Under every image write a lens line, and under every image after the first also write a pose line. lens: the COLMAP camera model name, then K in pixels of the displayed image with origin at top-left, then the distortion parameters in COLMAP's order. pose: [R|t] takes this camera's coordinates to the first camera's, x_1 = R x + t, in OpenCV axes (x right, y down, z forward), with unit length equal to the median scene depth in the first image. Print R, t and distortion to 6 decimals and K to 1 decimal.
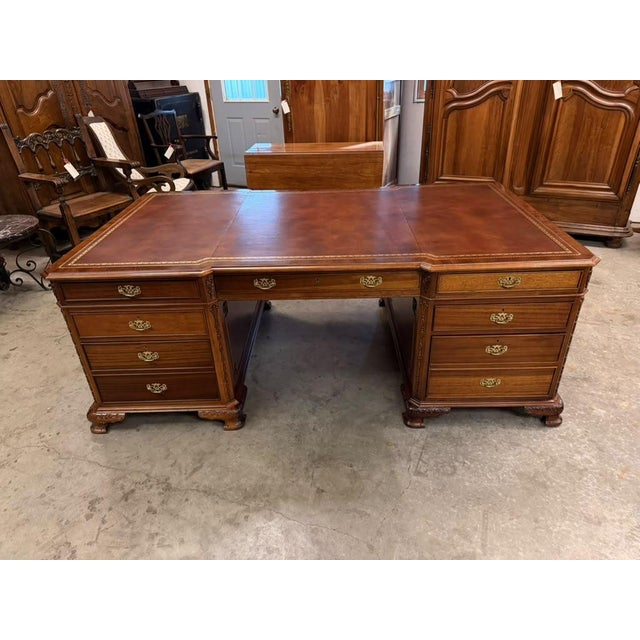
lens RADIAL K [[453.1, 0, 320.0], [0, 453.1, 320.0], [0, 0, 1]] dist [0.037462, -0.051444]
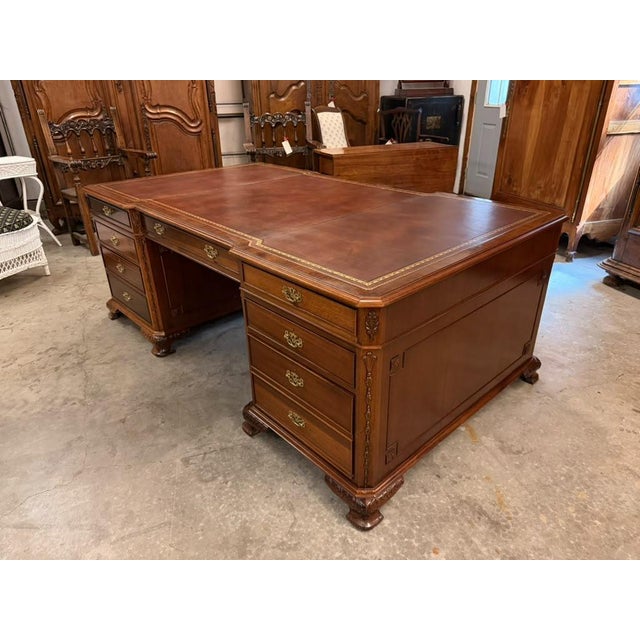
lens RADIAL K [[452.6, 0, 320.5], [0, 452.6, 323.7], [0, 0, 1]] dist [0.034162, -0.045361]
pose [[0.690284, 0.358513, -0.628472, 0.823058], [-0.373970, 0.920373, 0.114277, -0.125184], [0.619398, 0.156146, 0.769392, 0.367375]]
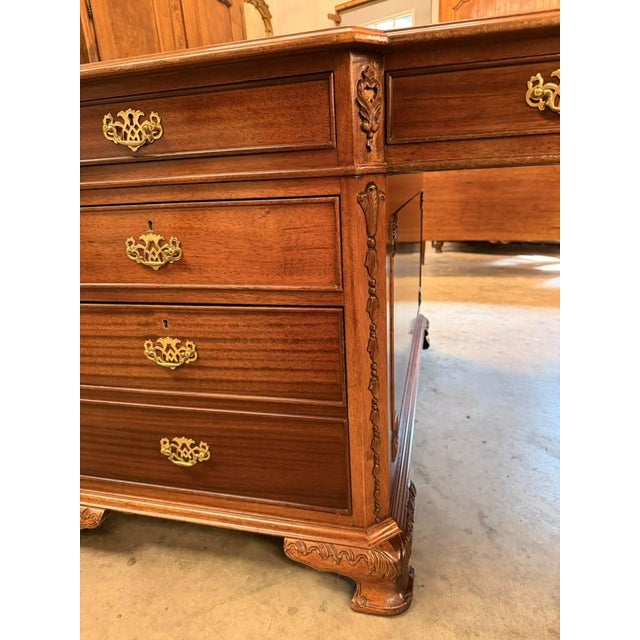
lens RADIAL K [[452.6, 0, 320.5], [0, 452.6, 323.7], [0, 0, 1]] dist [0.034162, -0.045361]
pose [[0.971754, 0.055350, -0.229413, -0.173810], [-0.102711, 0.974403, -0.199975, 0.110841], [0.212472, 0.217890, 0.952565, 0.649124]]
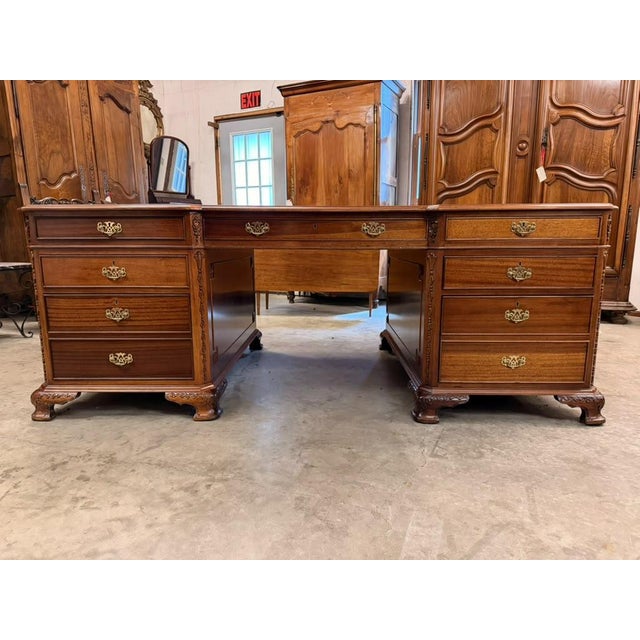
lens RADIAL K [[454.3, 0, 318.0], [0, 454.3, 327.3], [0, 0, 1]] dist [0.018559, -0.024227]
pose [[0.999390, 0.034879, -0.001974, 0.008254], [-0.033469, 0.939738, -0.340254, 0.367330], [-0.010013, 0.340112, 0.940332, 0.176719]]
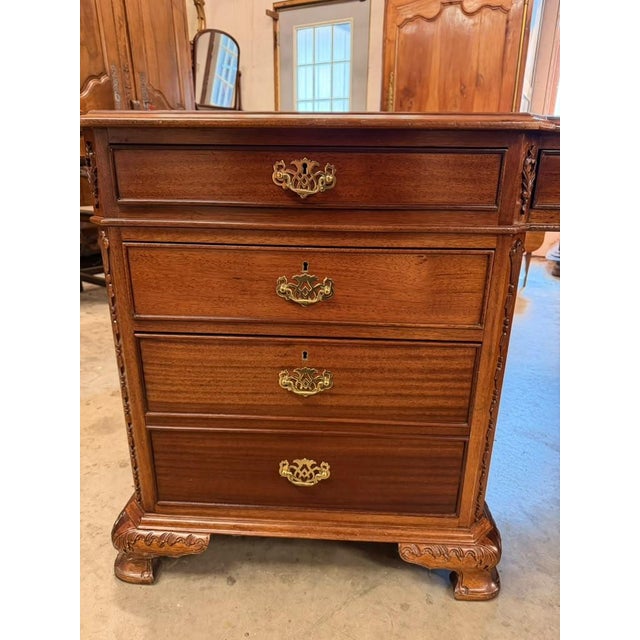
lens RADIAL K [[452.6, 0, 320.5], [0, 452.6, 323.7], [0, 0, 1]] dist [0.034162, -0.045361]
pose [[0.998290, 0.056119, -0.016334, -0.342827], [-0.058254, 0.978075, -0.199940, 0.101892], [0.004755, 0.200550, 0.979672, 0.591806]]
